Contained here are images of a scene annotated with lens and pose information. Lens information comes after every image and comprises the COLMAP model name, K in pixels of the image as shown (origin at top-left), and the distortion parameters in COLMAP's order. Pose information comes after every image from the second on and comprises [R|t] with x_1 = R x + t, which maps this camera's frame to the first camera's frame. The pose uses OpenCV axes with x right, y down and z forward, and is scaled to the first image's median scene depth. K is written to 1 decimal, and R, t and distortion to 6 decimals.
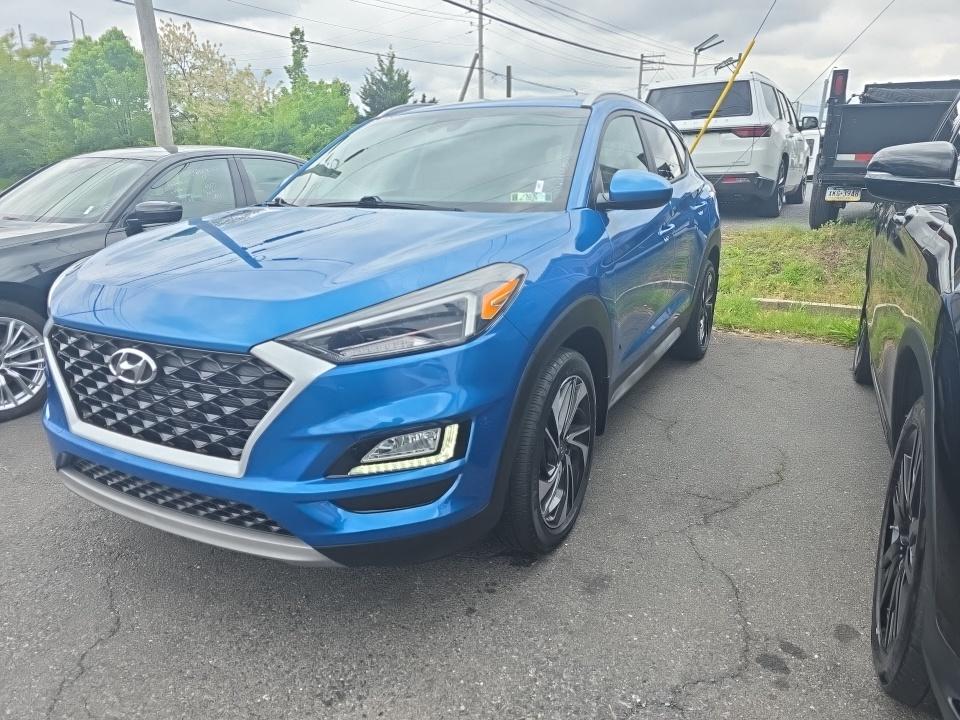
lens RADIAL K [[652.2, 0, 484.2], [0, 652.2, 359.1], [0, 0, 1]] dist [0.053367, -0.038036]
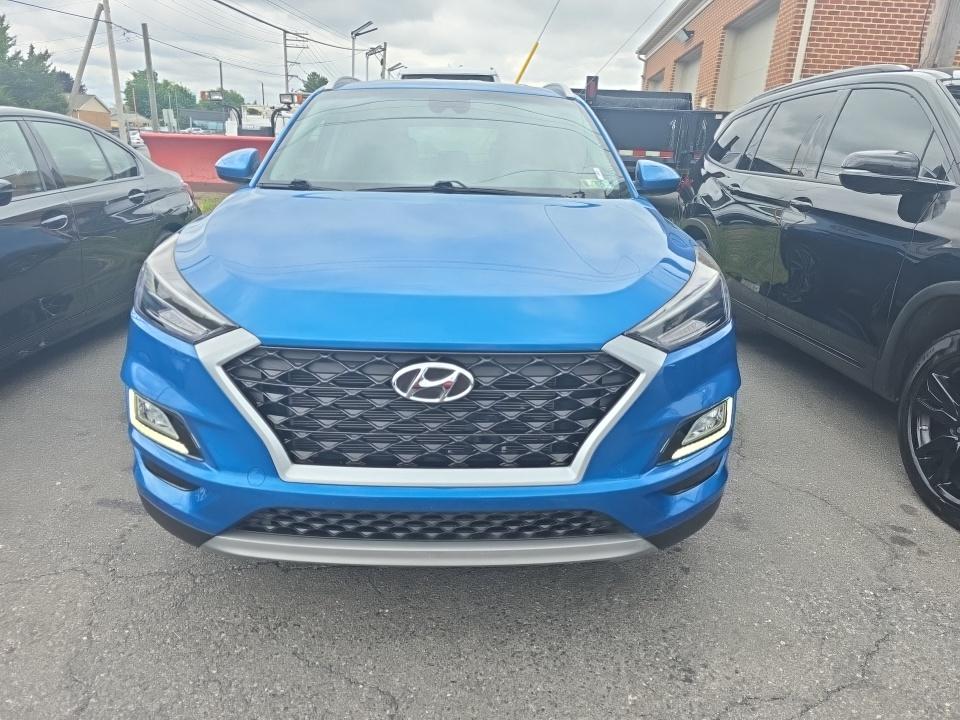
lens RADIAL K [[652.2, 0, 484.2], [0, 652.2, 359.1], [0, 0, 1]] dist [0.053367, -0.038036]
pose [[0.872714, -0.112689, 0.475048, -0.878093], [0.100116, 0.993627, 0.051779, -0.057183], [-0.477856, 0.002372, 0.878435, 0.226245]]
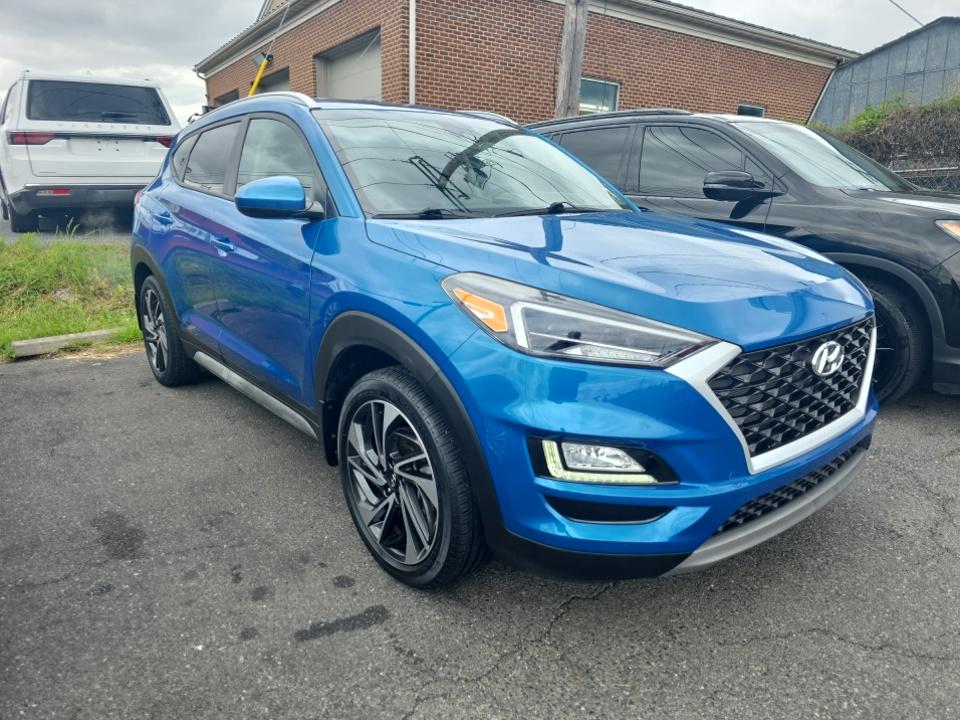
lens RADIAL K [[652.2, 0, 484.2], [0, 652.2, 359.1], [0, 0, 1]] dist [0.053367, -0.038036]
pose [[0.363684, -0.230302, 0.902605, -1.707051], [0.250664, 0.957411, 0.143286, -0.278859], [-0.897163, 0.174140, 0.405923, 1.077323]]
